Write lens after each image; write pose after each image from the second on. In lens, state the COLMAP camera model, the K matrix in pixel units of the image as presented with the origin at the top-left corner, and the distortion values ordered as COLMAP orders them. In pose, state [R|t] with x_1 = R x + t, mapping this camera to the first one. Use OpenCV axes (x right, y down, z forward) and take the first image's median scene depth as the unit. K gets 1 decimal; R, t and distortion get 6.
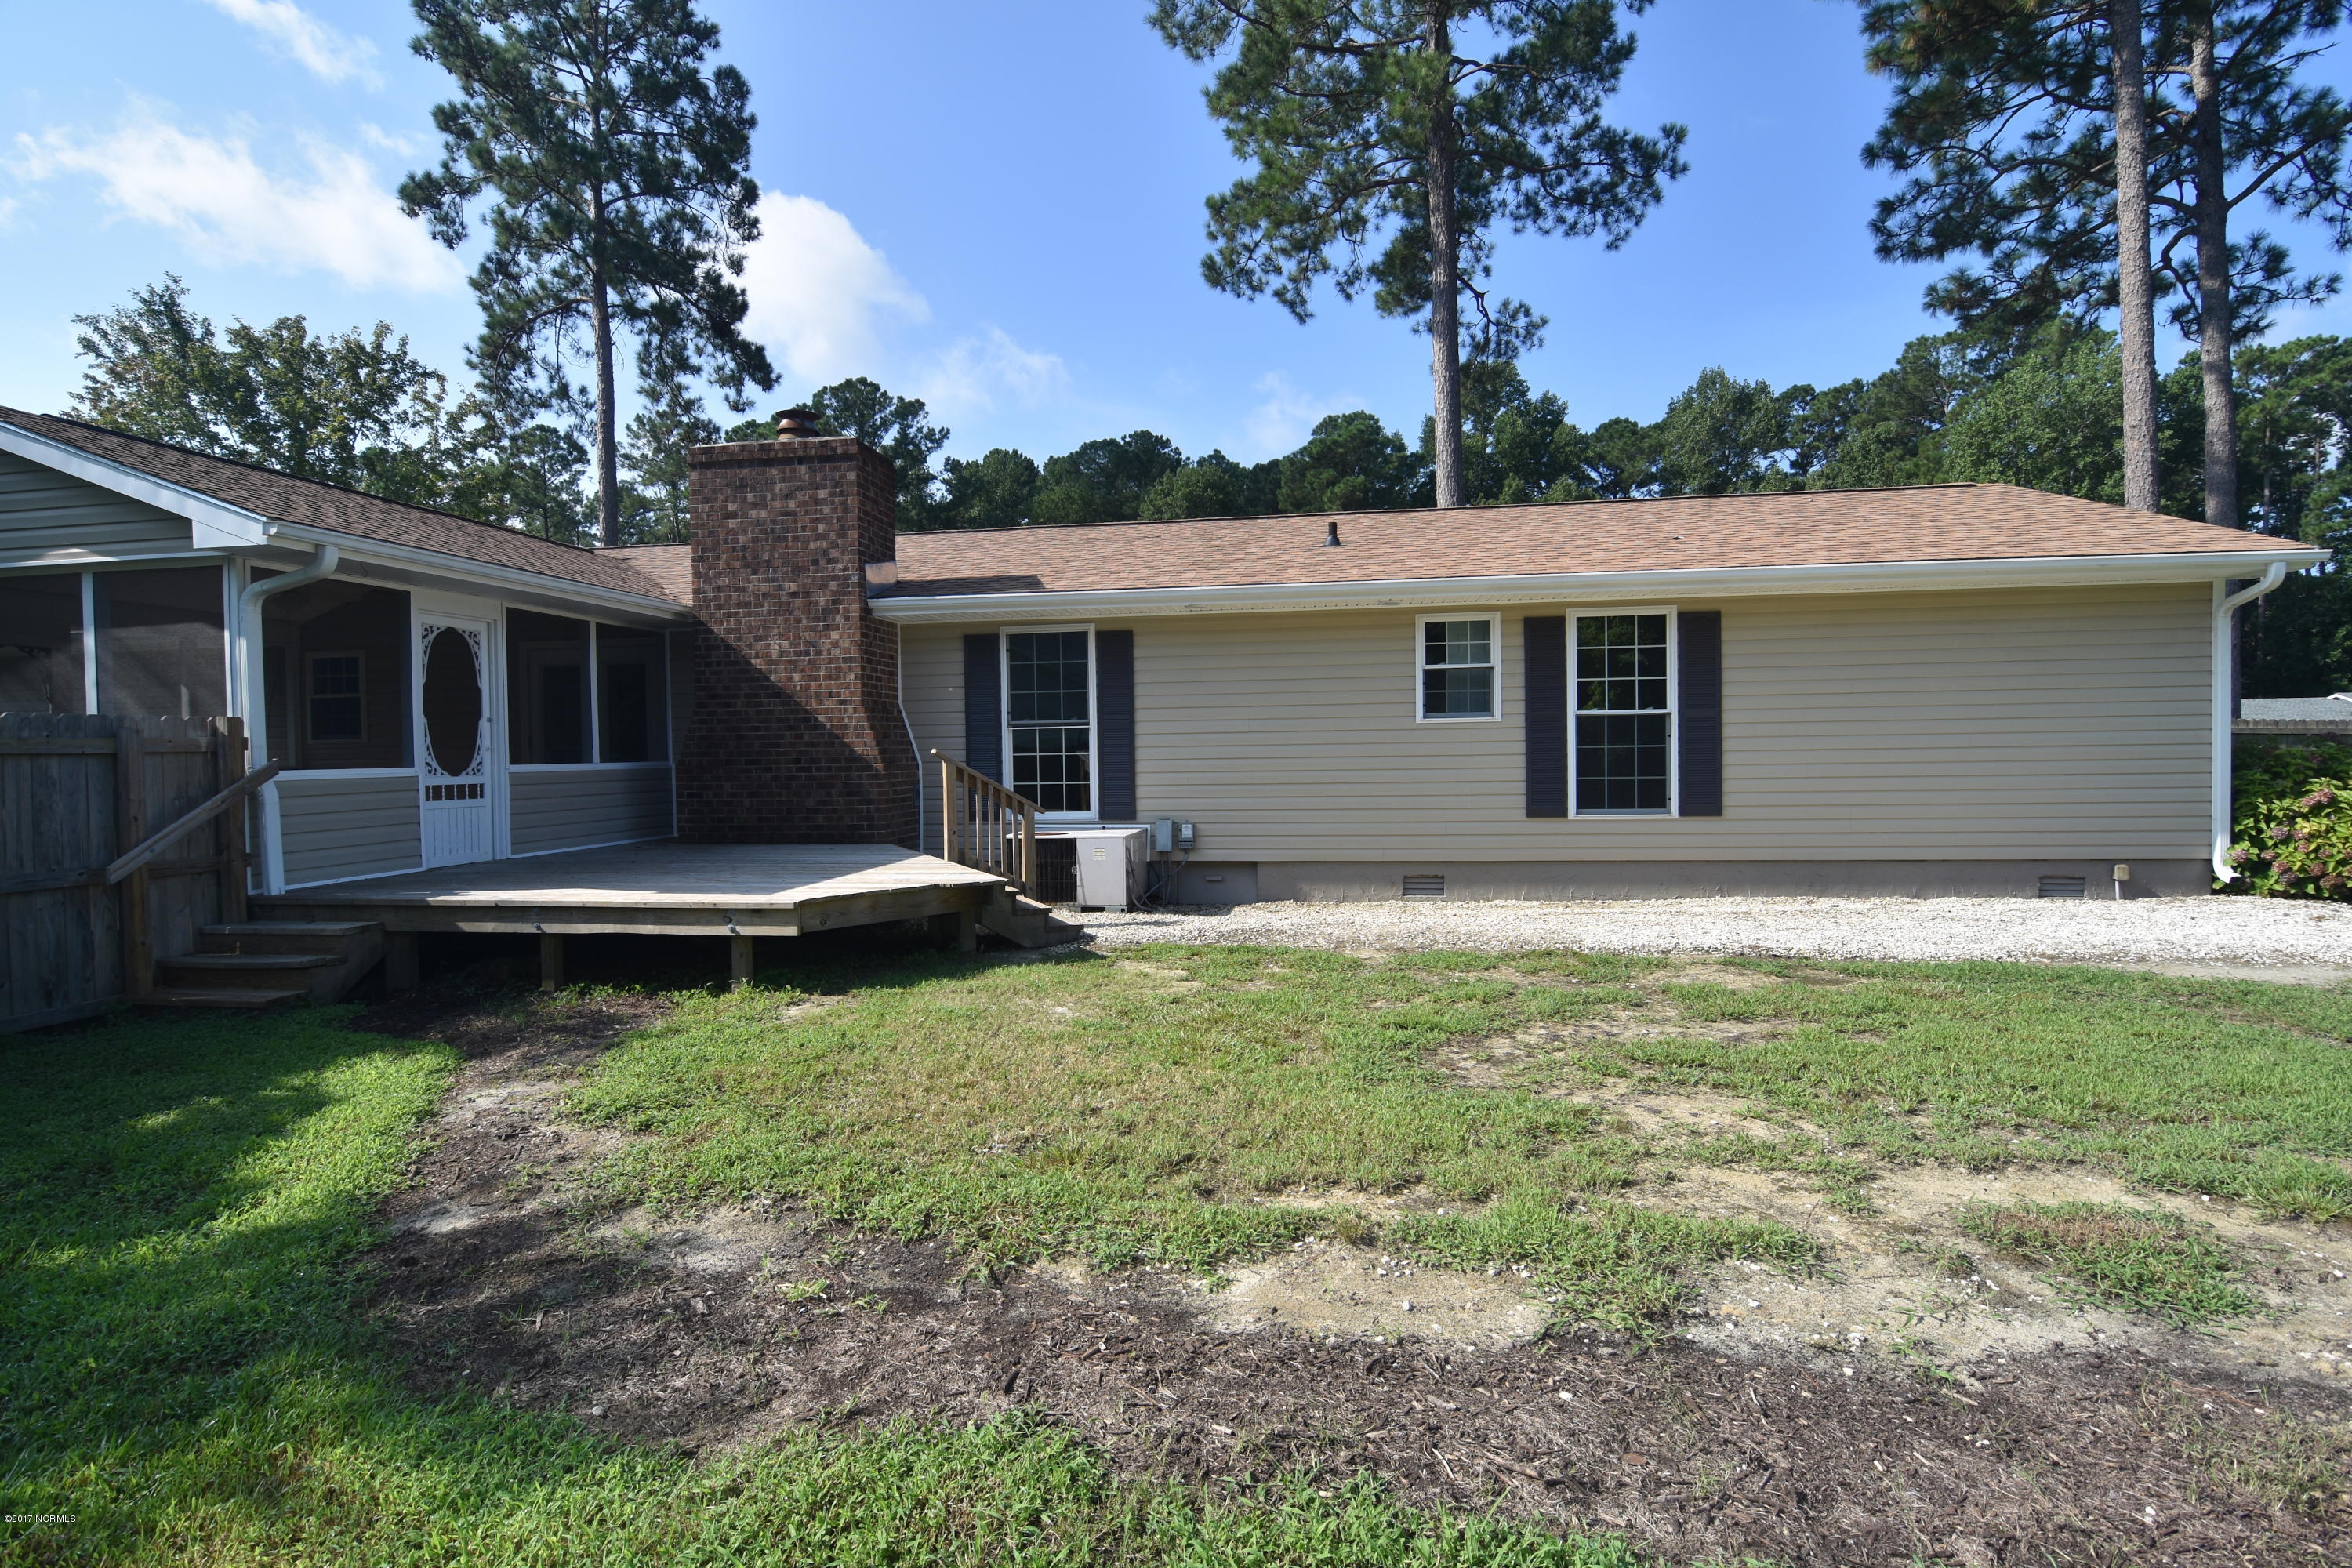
lens RADIAL K [[1128.8, 0, 1176.0], [0, 1128.8, 784.0], [0, 0, 1]] dist [-0.011461, -0.007653]
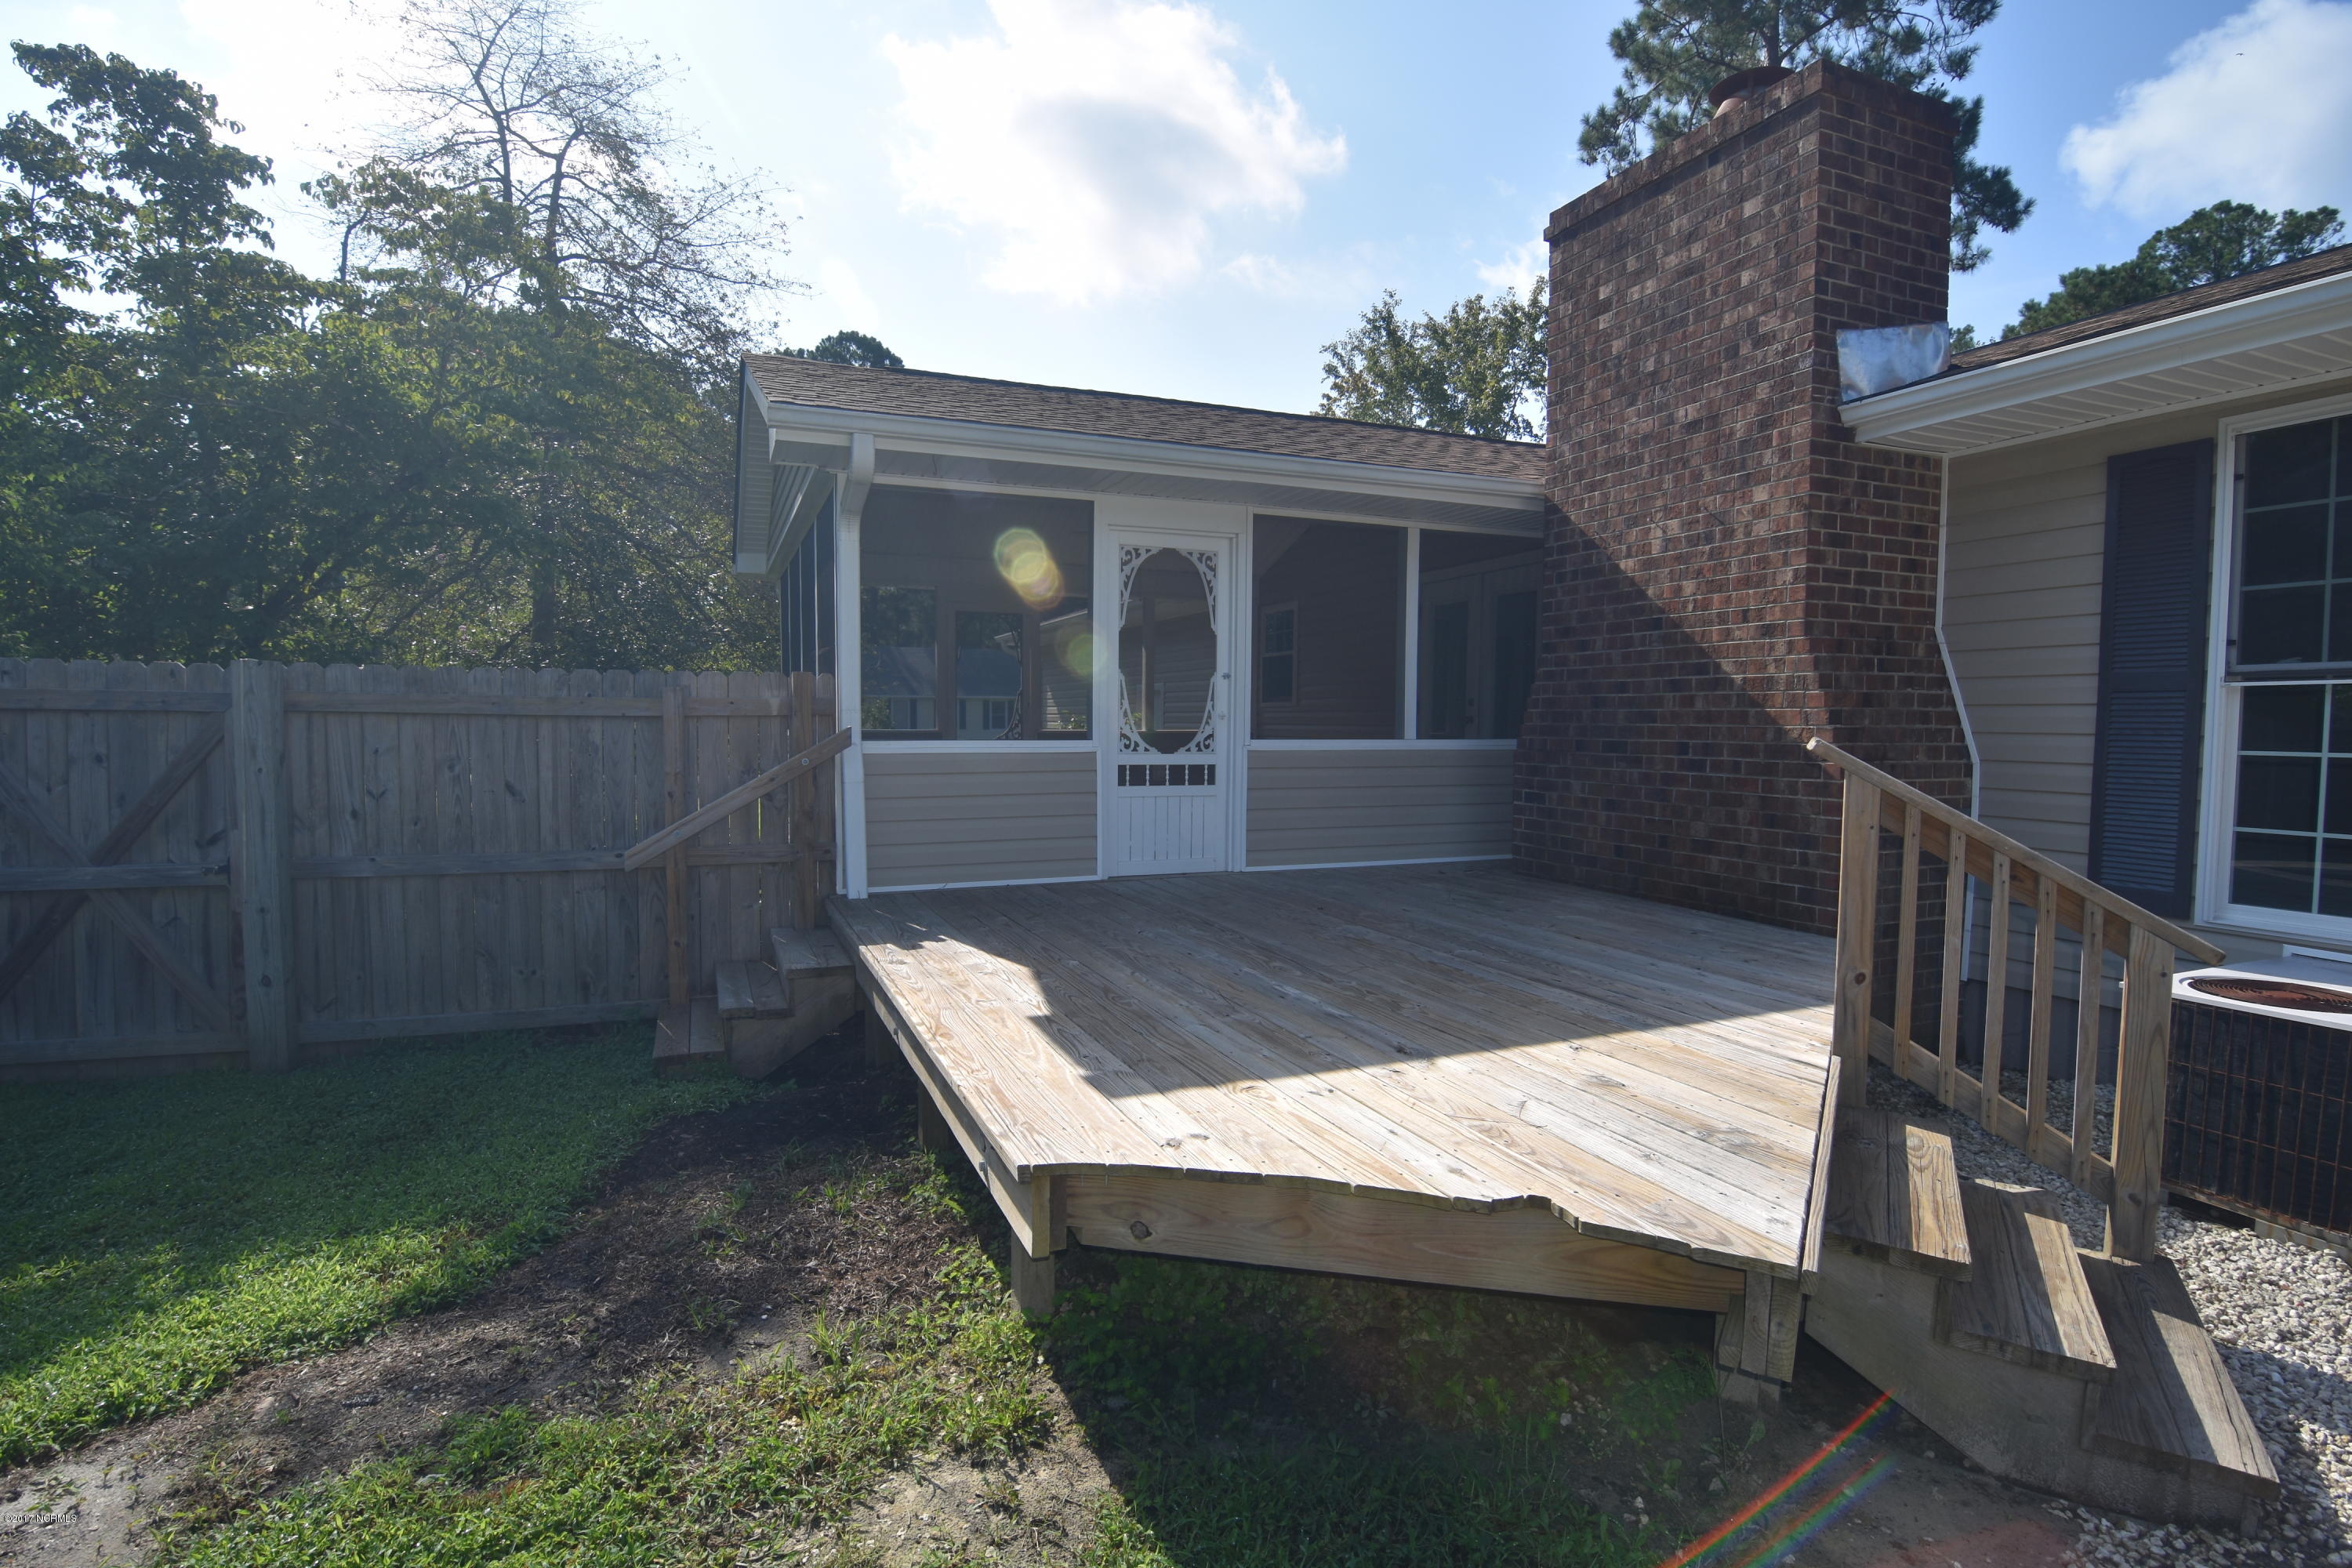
lens RADIAL K [[1128.8, 0, 1176.0], [0, 1128.8, 784.0], [0, 0, 1]] dist [-0.011461, -0.007653]
pose [[0.517512, 0.066036, -0.853124, -0.010546], [-0.039631, 0.997797, 0.053194, -0.022328], [0.854758, 0.006281, 0.518989, 0.528017]]
